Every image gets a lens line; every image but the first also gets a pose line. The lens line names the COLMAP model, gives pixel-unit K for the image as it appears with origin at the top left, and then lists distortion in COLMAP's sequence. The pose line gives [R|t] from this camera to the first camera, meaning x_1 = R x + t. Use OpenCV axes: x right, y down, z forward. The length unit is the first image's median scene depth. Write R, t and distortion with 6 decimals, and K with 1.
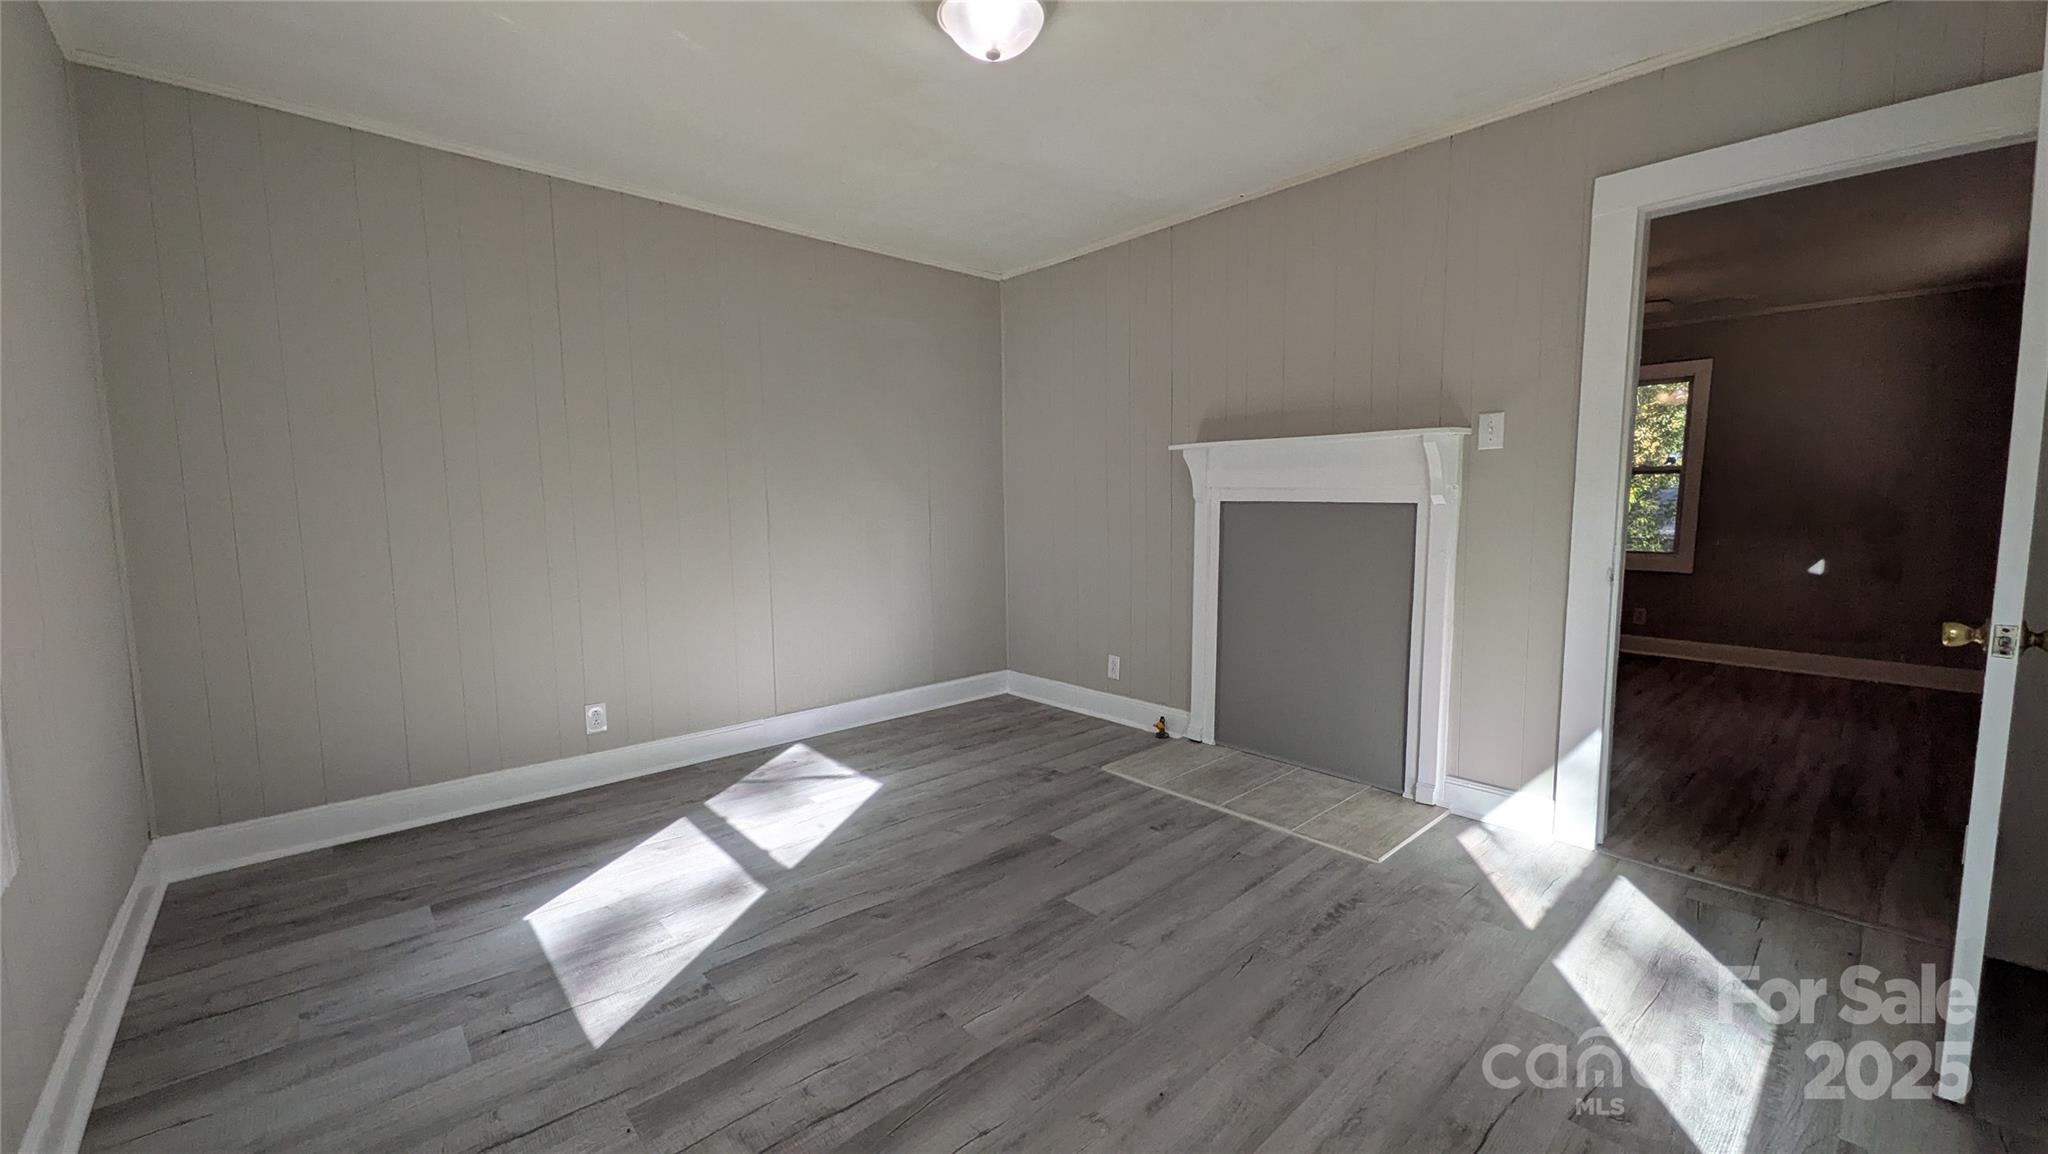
lens RADIAL K [[802.7, 0, 1025.4], [0, 802.7, 576.4], [0, 0, 1]] dist [0.006020, -0.000165]
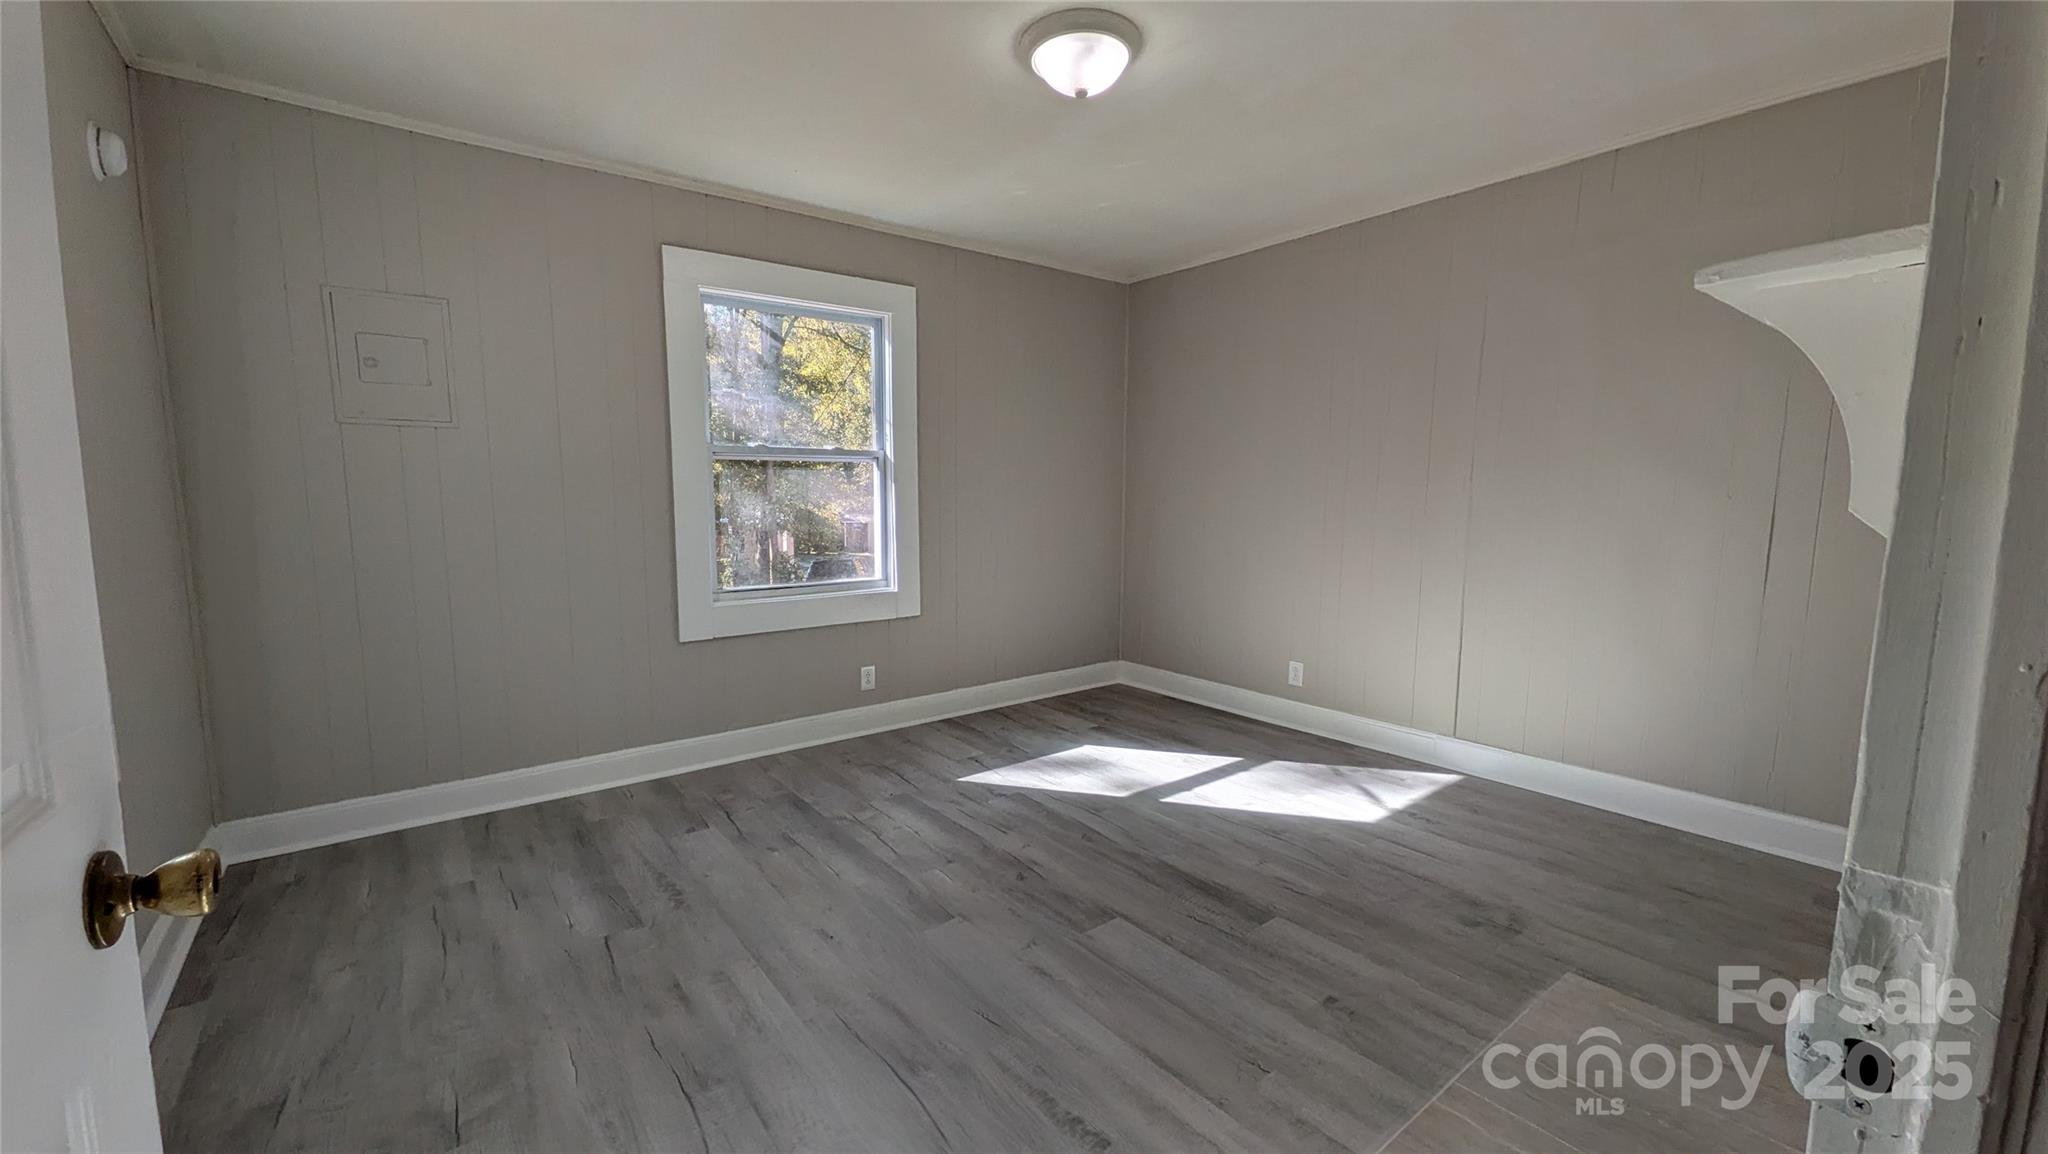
lens RADIAL K [[798.2, 0, 1024.8], [0, 798.2, 581.2], [0, 0, 1]] dist [0.007593, -0.000004]
pose [[-0.075569, 0.117404, -0.990205, 0.848460], [-0.097101, 0.987458, 0.124489, -0.091398], [0.992401, 0.105558, -0.063221, 0.807624]]
